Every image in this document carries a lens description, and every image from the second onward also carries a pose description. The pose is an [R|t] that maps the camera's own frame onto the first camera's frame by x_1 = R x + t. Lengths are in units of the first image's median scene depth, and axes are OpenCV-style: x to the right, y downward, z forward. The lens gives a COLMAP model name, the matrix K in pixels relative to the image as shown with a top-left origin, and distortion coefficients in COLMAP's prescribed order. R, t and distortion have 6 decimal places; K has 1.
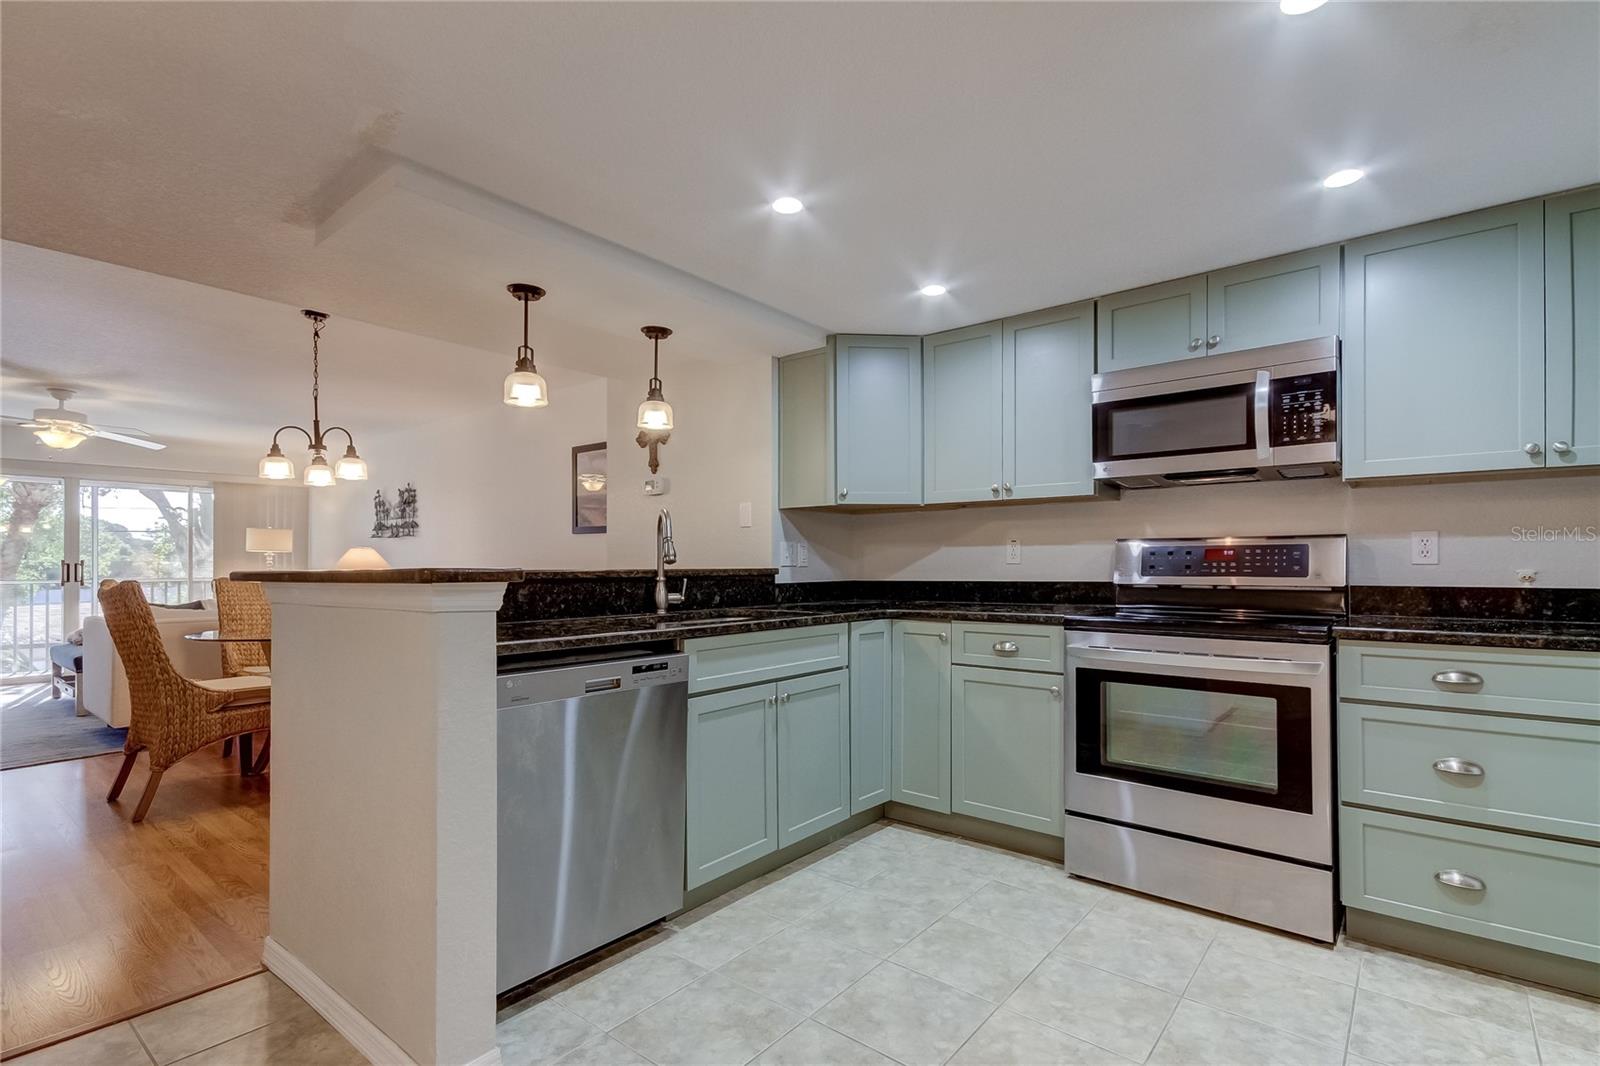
lens RADIAL K [[748.1, 0, 821.1], [0, 748.1, 550.6], [0, 0, 1]] dist [0.015369, 0.000132]
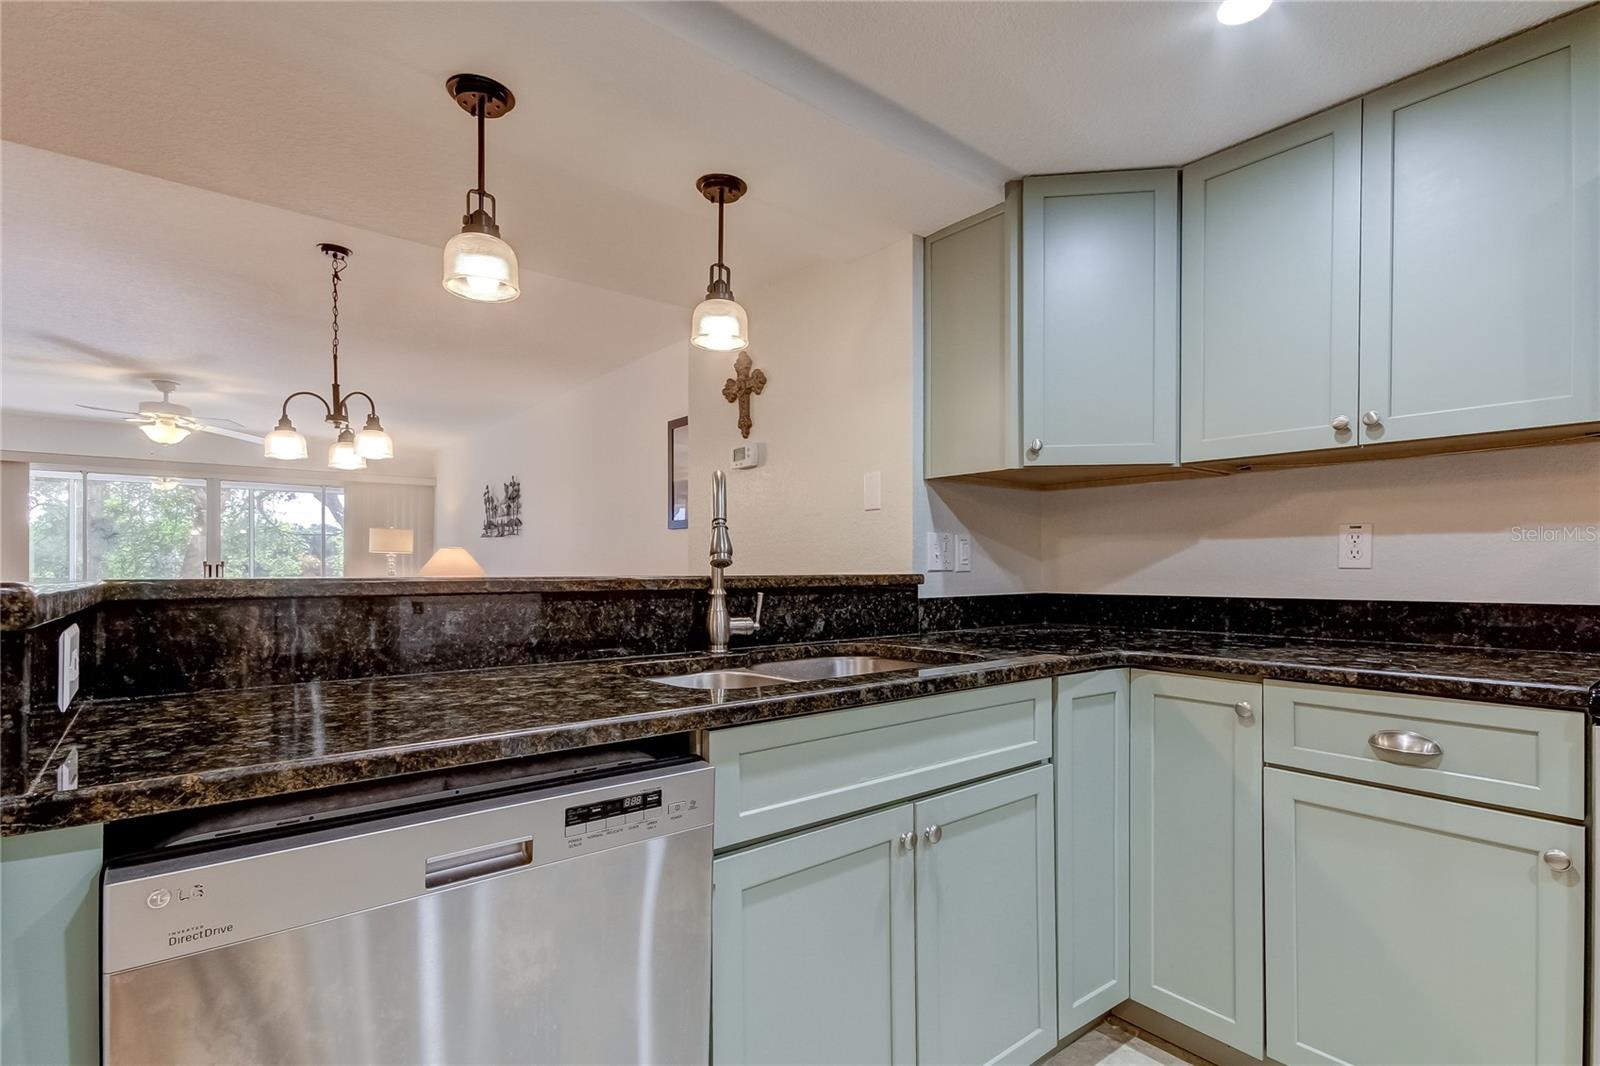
lens RADIAL K [[761.3, 0, 807.4], [0, 761.3, 568.6], [0, 0, 1]] dist [0.015736, 0.000431]
pose [[0.976572, 0.002612, -0.215175, -0.016543], [0.001823, 0.999790, 0.020409, 0.006433], [0.215183, -0.020323, 0.976362, 0.404032]]
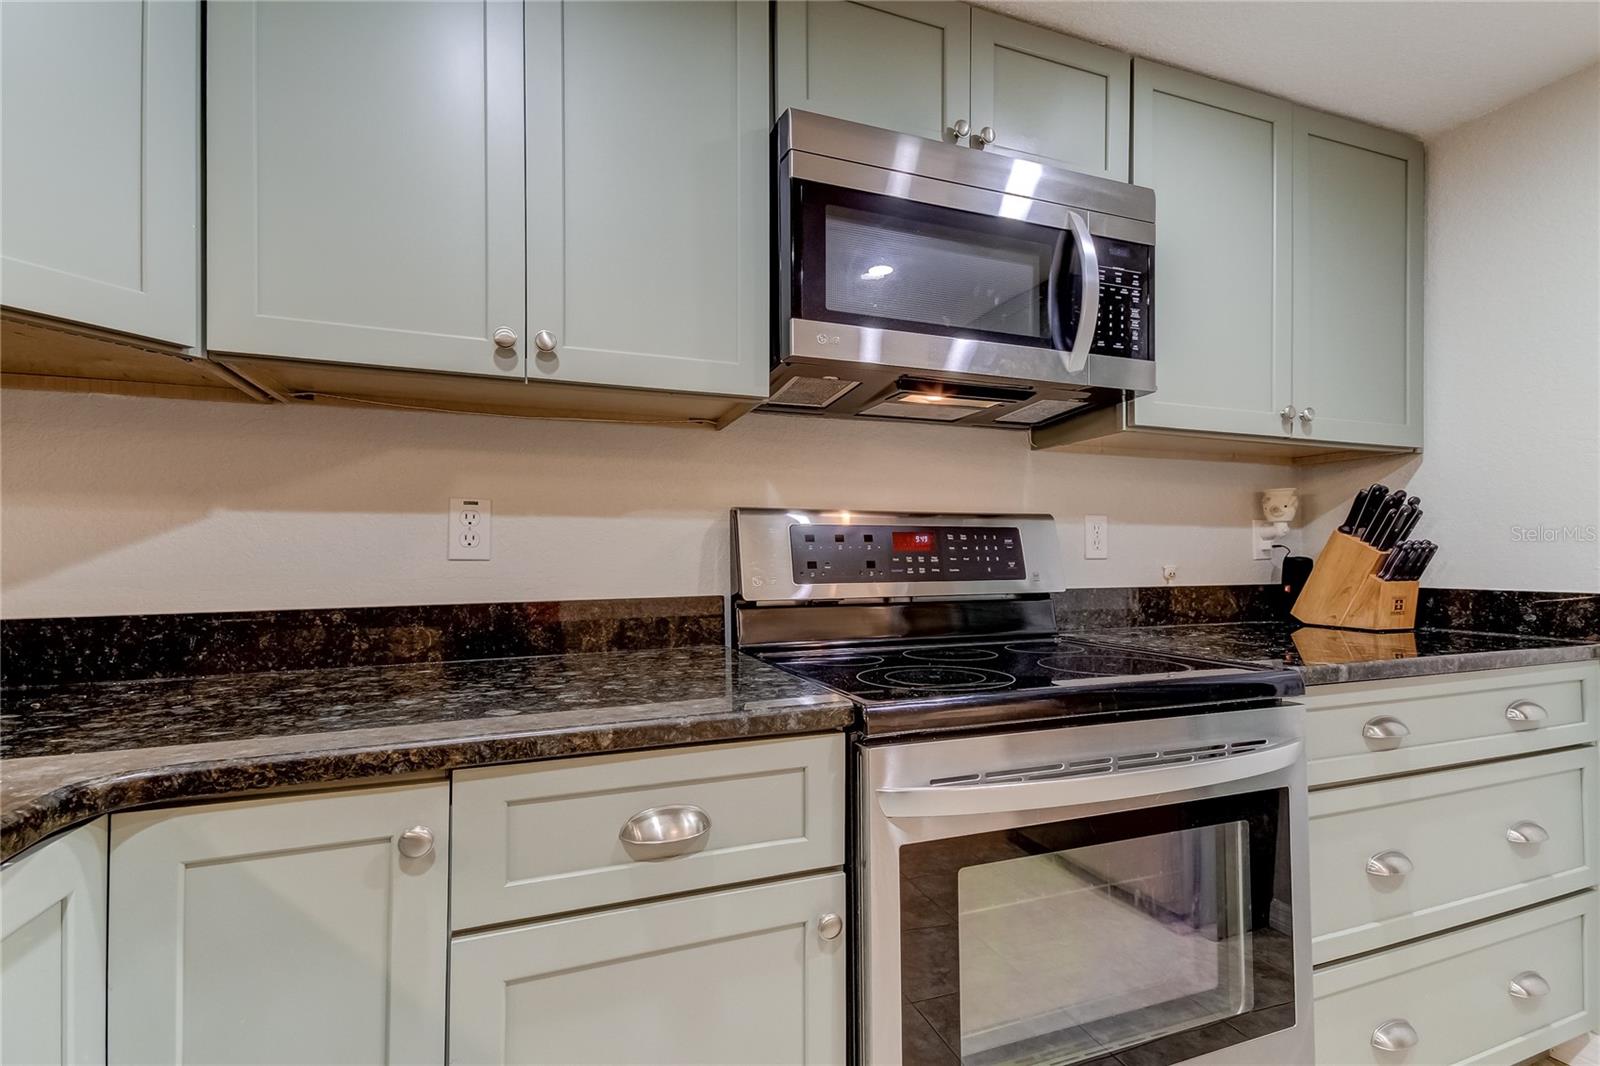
lens RADIAL K [[748.1, 0, 821.1], [0, 748.1, 550.6], [0, 0, 1]] dist [0.015369, 0.000132]
pose [[0.505981, 0.010399, 0.862482, 0.008890], [-0.012710, 0.999909, -0.004599, 0.013899], [-0.862451, -0.008635, 0.506067, 0.715447]]
